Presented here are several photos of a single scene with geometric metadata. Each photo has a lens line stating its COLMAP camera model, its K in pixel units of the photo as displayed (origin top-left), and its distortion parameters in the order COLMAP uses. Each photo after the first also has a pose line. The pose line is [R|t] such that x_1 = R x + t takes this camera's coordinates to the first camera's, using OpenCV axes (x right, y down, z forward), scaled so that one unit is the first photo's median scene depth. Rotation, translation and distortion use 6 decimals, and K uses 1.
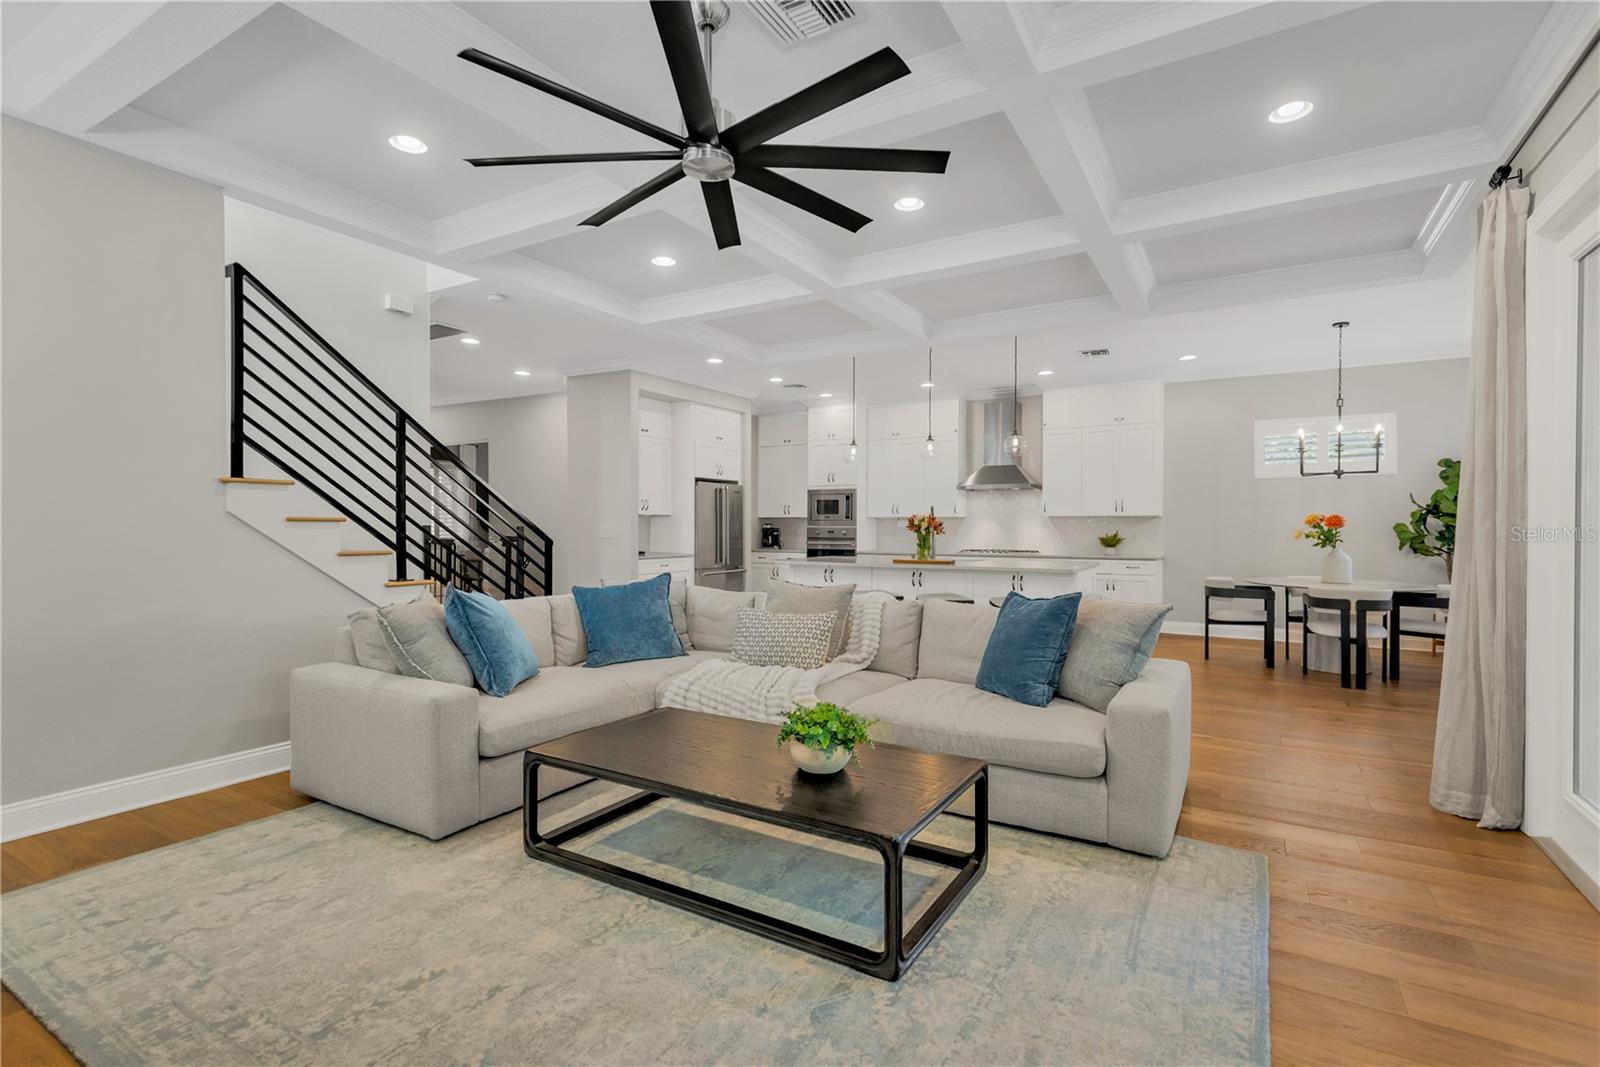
lens RADIAL K [[751.0, 0, 799.1], [0, 751.0, 528.1], [0, 0, 1]] dist [0.010821, -0.000999]
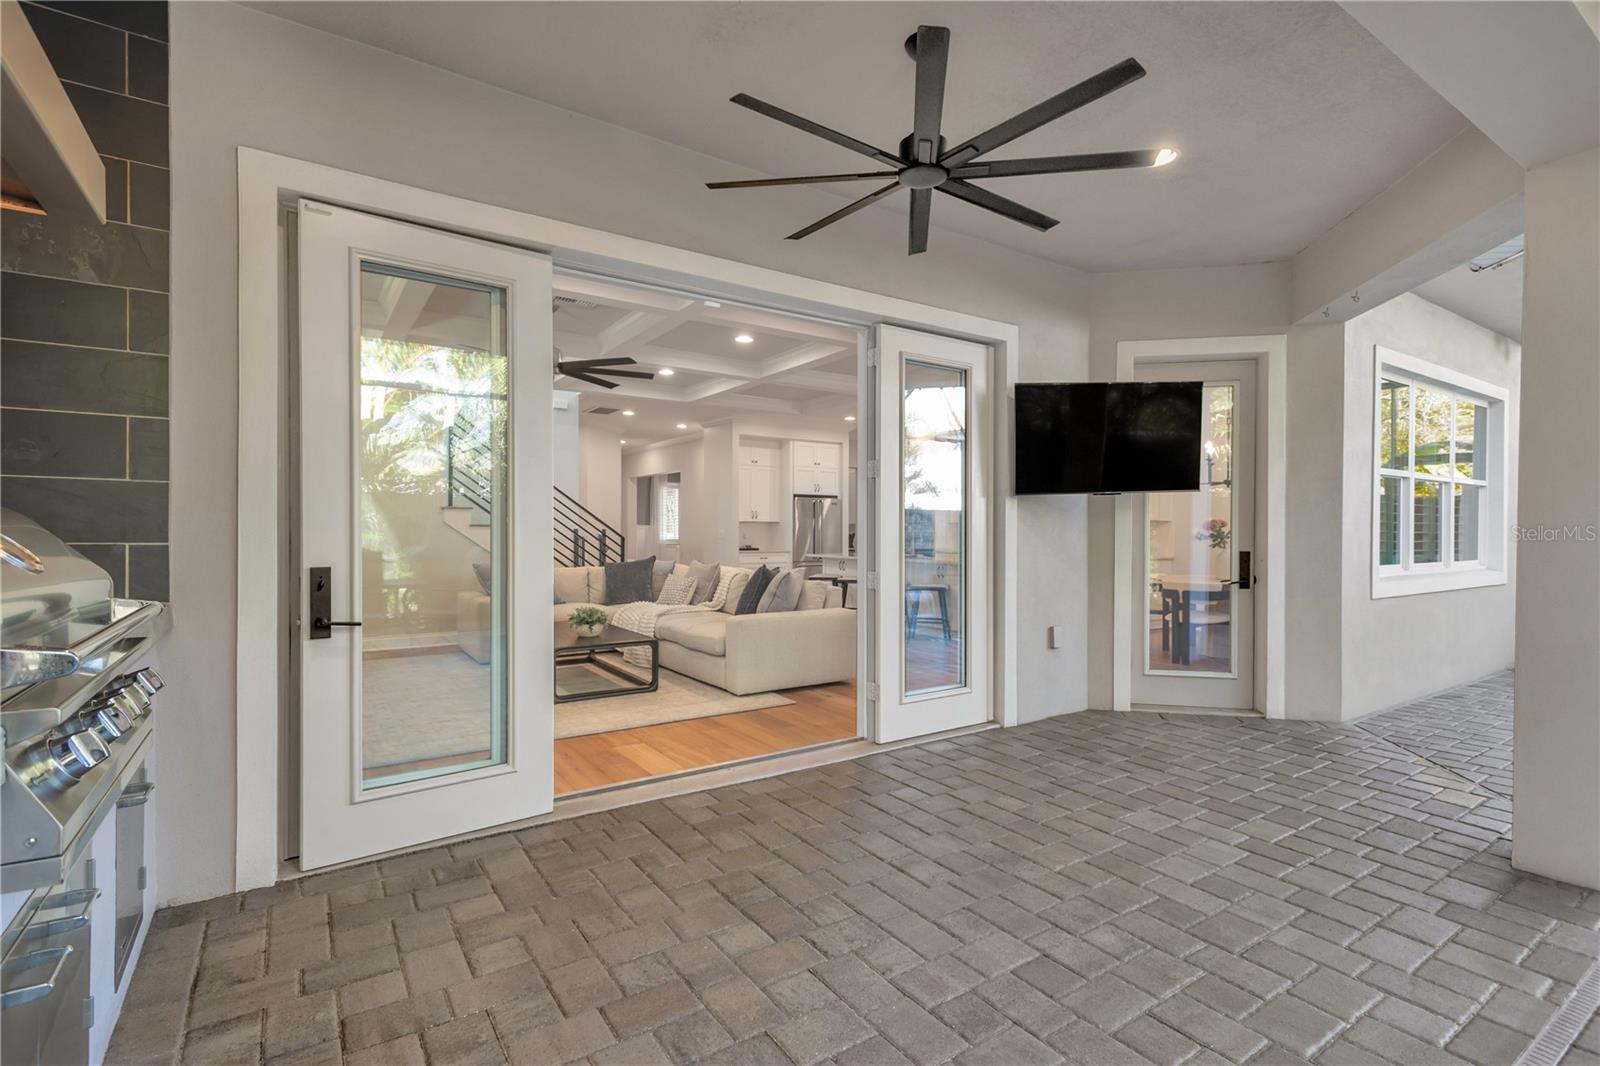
lens RADIAL K [[751.0, 0, 799.1], [0, 751.0, 527.6], [0, 0, 1]] dist [0.010821, -0.000999]
pose [[0.903956, -0.001621, -0.427621, 1.084394], [-0.002163, 0.999963, -0.008364, 0.010248], [0.427619, 0.008486, 0.903919, -0.527116]]
